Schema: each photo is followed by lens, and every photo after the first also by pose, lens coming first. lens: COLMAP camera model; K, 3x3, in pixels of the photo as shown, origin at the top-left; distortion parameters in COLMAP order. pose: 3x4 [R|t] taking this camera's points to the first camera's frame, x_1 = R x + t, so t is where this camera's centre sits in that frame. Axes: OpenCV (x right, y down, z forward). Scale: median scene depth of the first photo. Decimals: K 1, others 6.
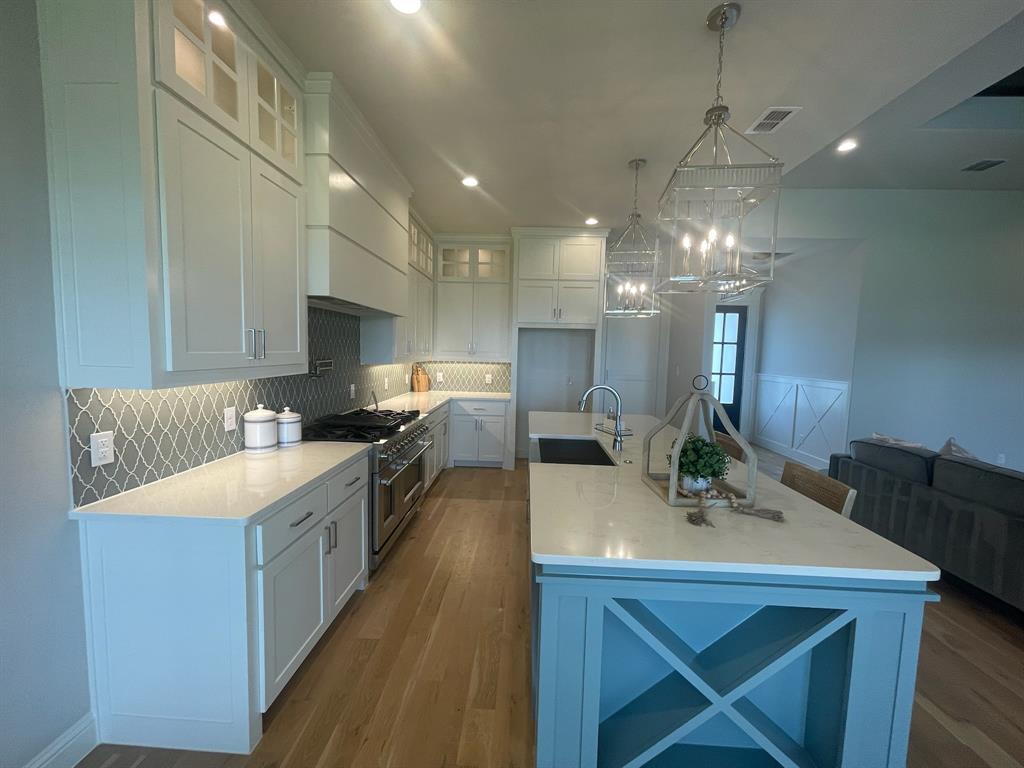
lens RADIAL K [[414.6, 0, 508.2], [0, 414.6, 383.4], [0, 0, 1]] dist [-0.006793, 0.002162]
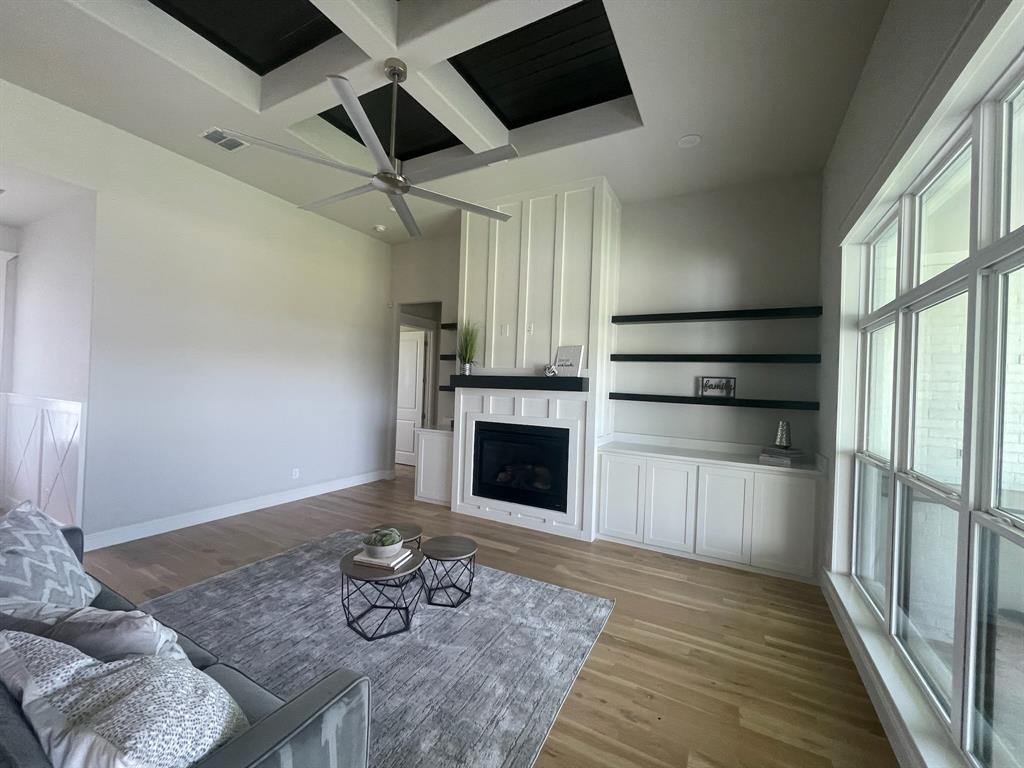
lens RADIAL K [[414.6, 0, 509.8], [0, 414.6, 382.7], [0, 0, 1]] dist [-0.006793, 0.002162]
pose [[0.437506, -0.009389, 0.899166, 0.636647], [0.049831, 0.998662, -0.013819, 0.010171], [-0.897834, 0.050852, 0.437389, 0.125950]]
